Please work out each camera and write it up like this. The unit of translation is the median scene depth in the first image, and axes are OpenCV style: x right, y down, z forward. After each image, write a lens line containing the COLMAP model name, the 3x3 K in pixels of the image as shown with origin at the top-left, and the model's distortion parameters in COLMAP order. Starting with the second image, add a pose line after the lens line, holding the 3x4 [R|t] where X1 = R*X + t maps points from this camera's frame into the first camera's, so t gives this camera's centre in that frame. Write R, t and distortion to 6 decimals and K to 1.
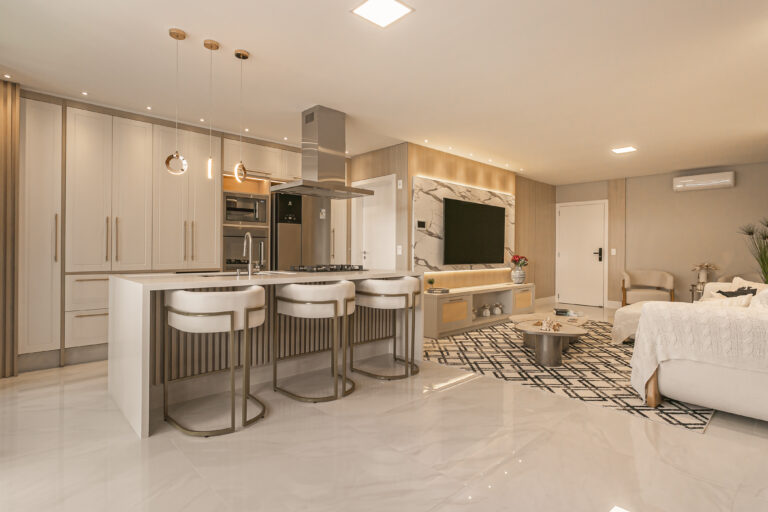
lens RADIAL K [[404.1, 0, 384.0], [0, 404.1, 256.0], [0, 0, 1]] dist [0.000937, 0.000088]
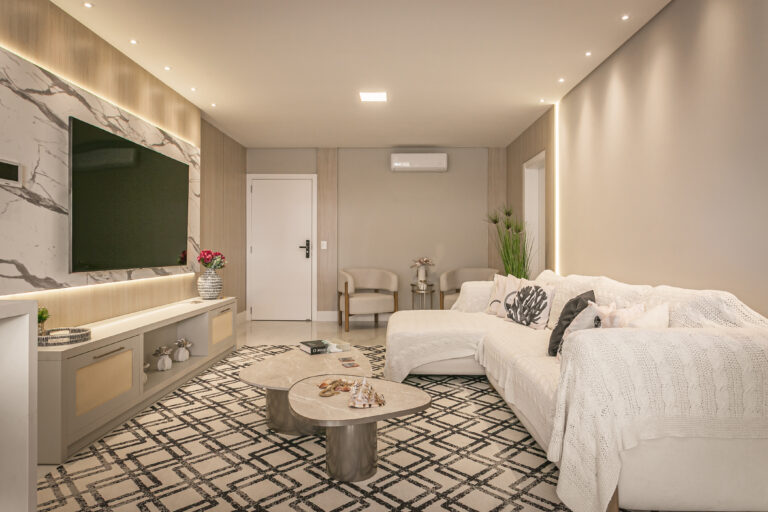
lens RADIAL K [[480.3, 0, 383.2], [0, 480.3, 248.9], [0, 0, 1]] dist [-0.008508, 0.000452]
pose [[0.700329, -0.005041, 0.713802, 0.015181], [0.011817, 0.999920, -0.004532, 0.002221], [-0.713722, 0.011609, 0.700333, 0.360117]]
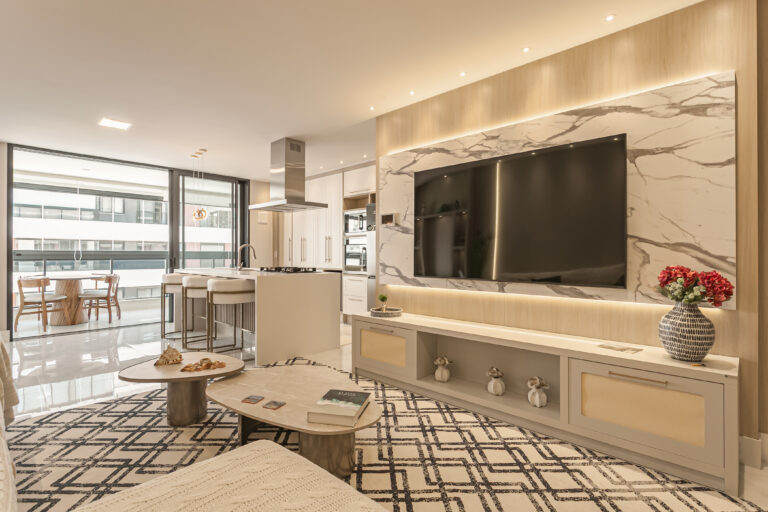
lens RADIAL K [[360.0, 0, 367.9], [0, 360.0, 254.1], [0, 0, 1]] dist [-0.007235, 0.000964]
pose [[0.051210, -0.007339, -0.998661, 0.629305], [-0.013614, 0.999875, -0.008046, -0.007094], [0.998595, 0.014008, 0.051104, 0.788826]]
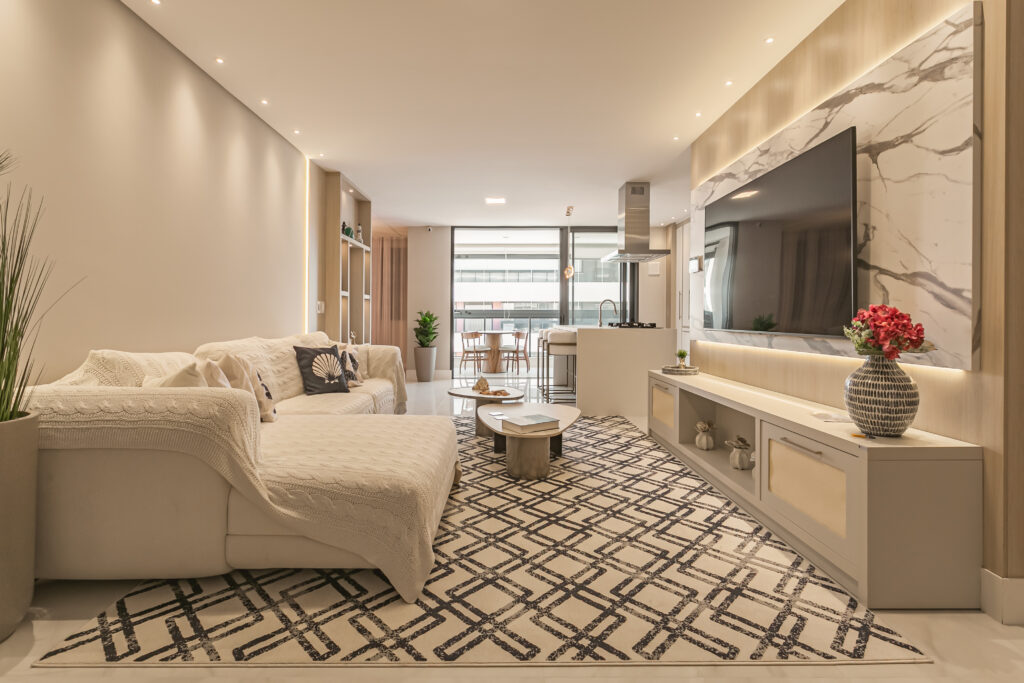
lens RADIAL K [[482.7, 0, 506.4], [0, 482.7, 322.1], [0, 0, 1]] dist [0.001253, 0.000235]
pose [[-0.674745, -0.007407, -0.738014, 0.709051], [-0.024966, 0.999606, 0.012793, 0.009052], [0.737629, 0.027058, -0.674664, 1.094160]]
